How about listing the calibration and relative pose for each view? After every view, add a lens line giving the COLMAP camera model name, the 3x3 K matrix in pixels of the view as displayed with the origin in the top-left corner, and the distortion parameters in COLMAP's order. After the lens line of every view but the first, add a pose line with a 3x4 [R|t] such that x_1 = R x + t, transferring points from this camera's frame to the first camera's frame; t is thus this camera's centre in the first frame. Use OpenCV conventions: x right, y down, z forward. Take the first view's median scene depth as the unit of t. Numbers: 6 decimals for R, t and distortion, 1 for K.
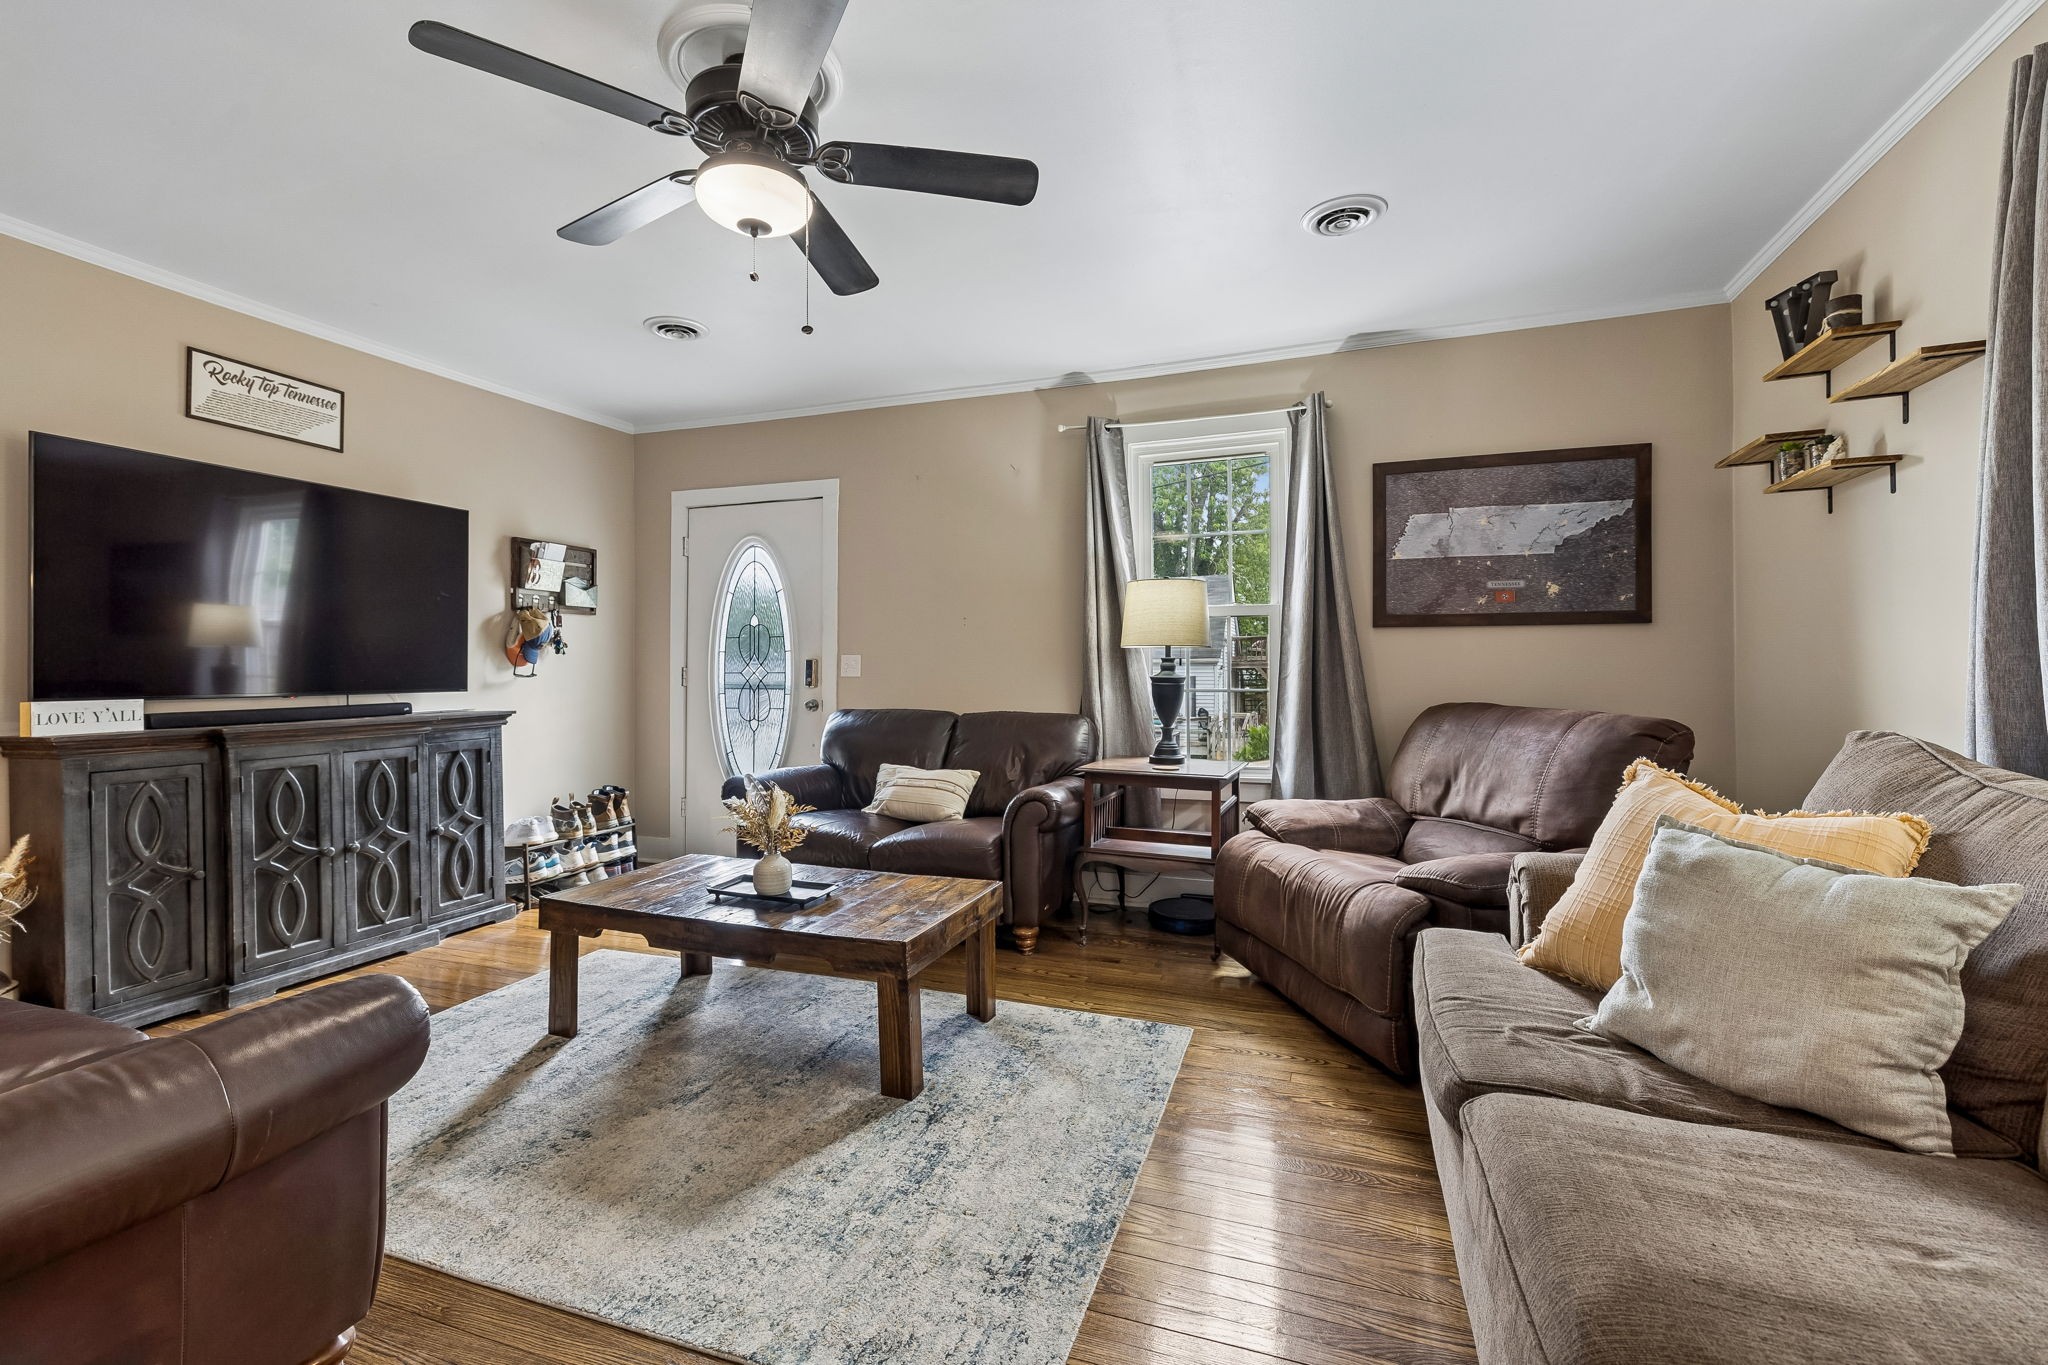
lens RADIAL K [[887.8, 0, 1024.0], [0, 887.8, 682.5], [0, 0, 1]] dist [-0.003263, -0.000402]
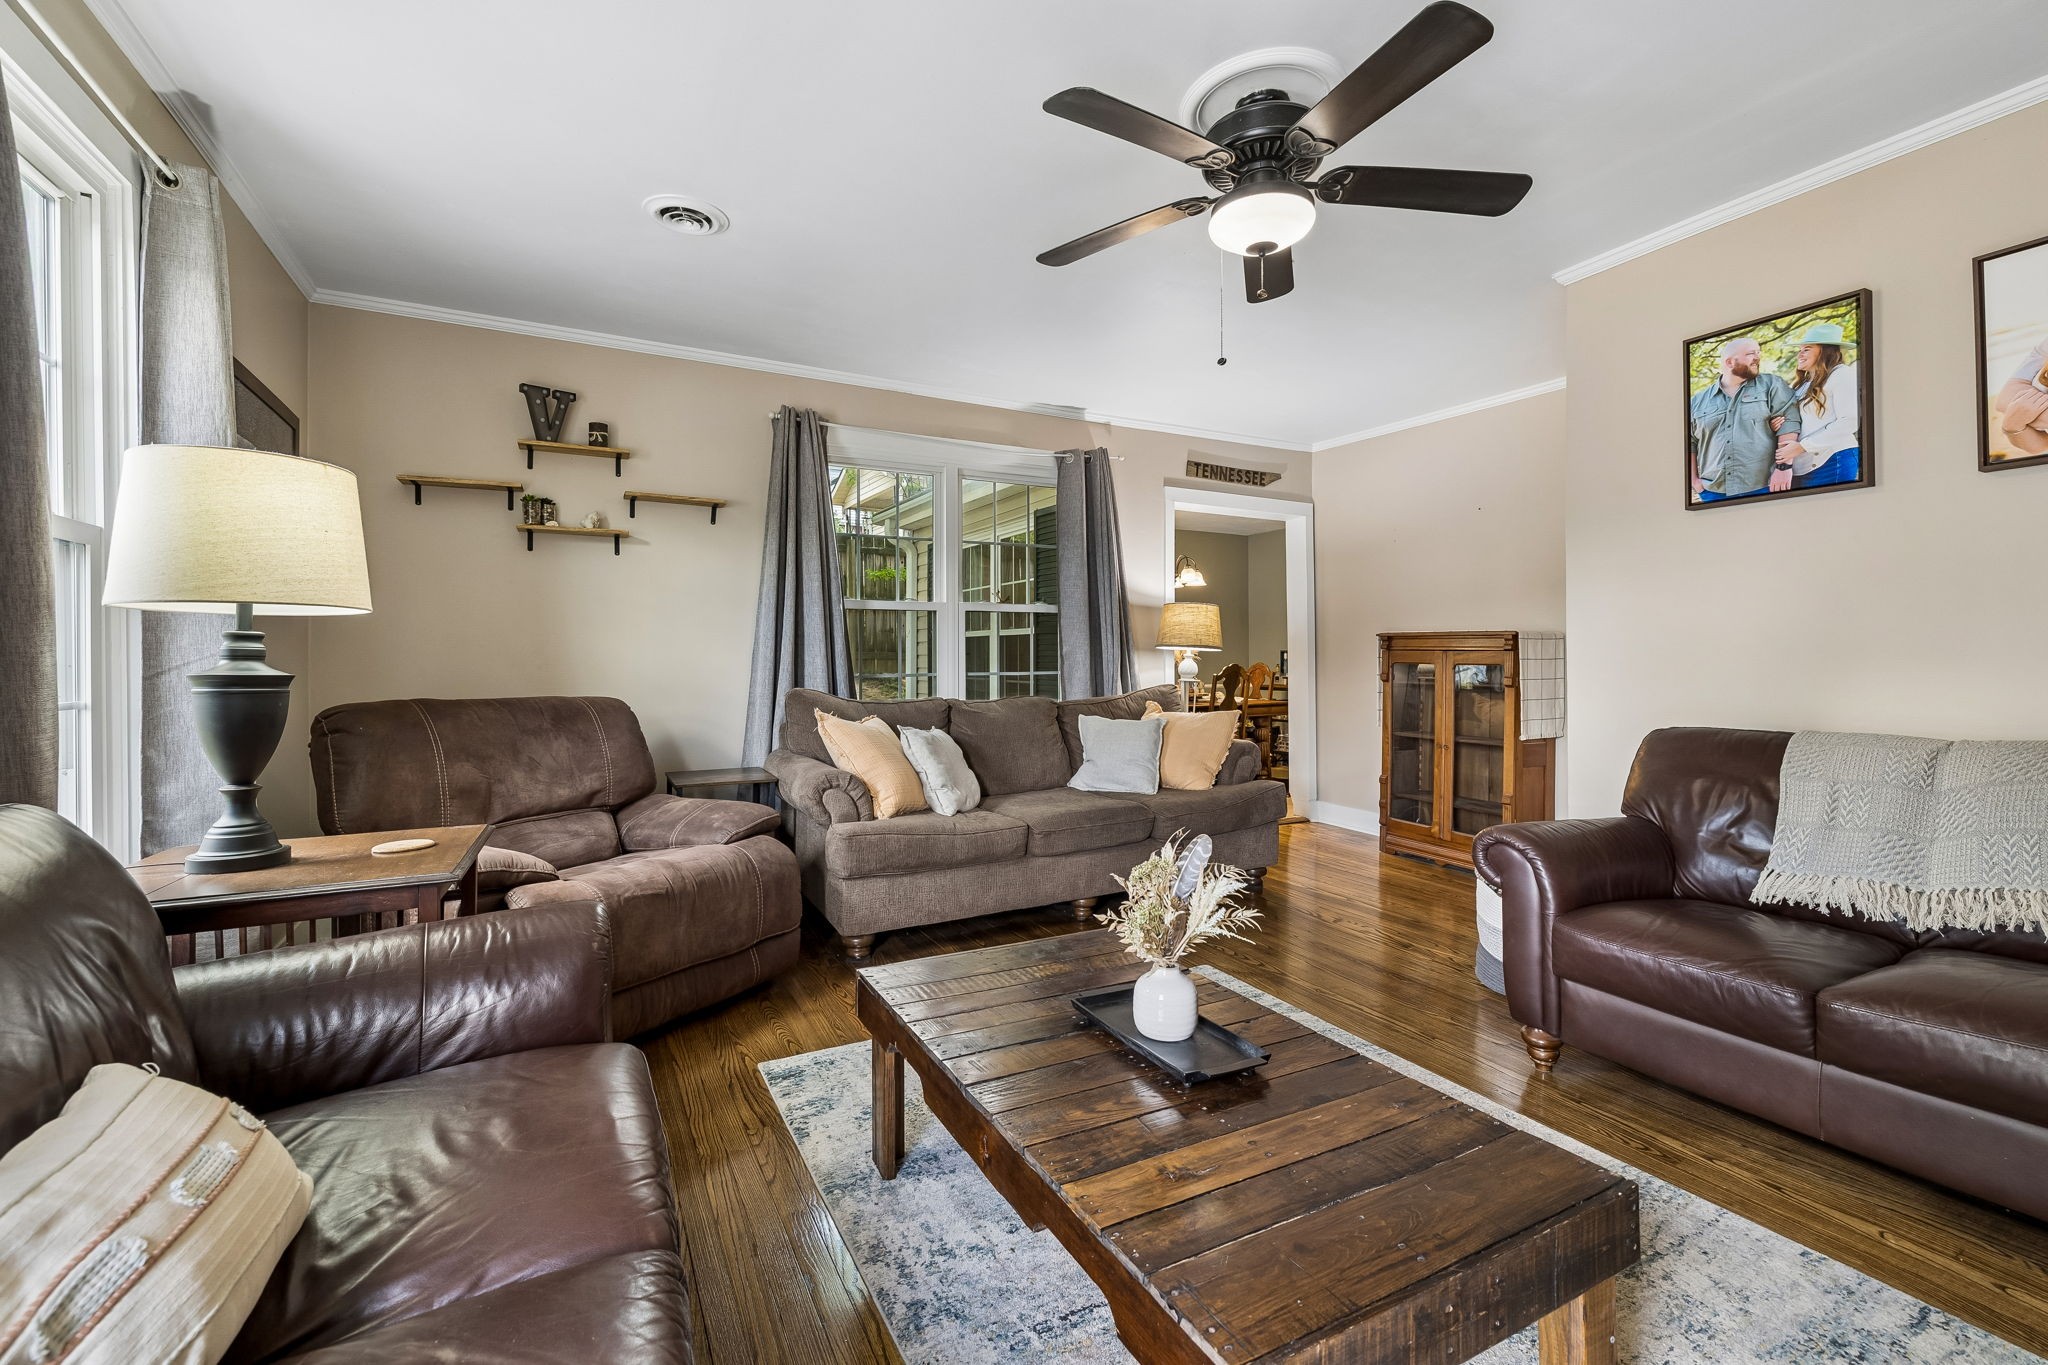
lens RADIAL K [[878.6, 0, 1025.8], [0, 878.6, 654.4], [0, 0, 1]] dist [0.000996, 0.000511]
pose [[-0.735545, 0.008316, 0.677425, -0.502755], [0.010087, 0.999948, -0.001323, -0.013993], [-0.677401, 0.005860, -0.735591, 1.210295]]
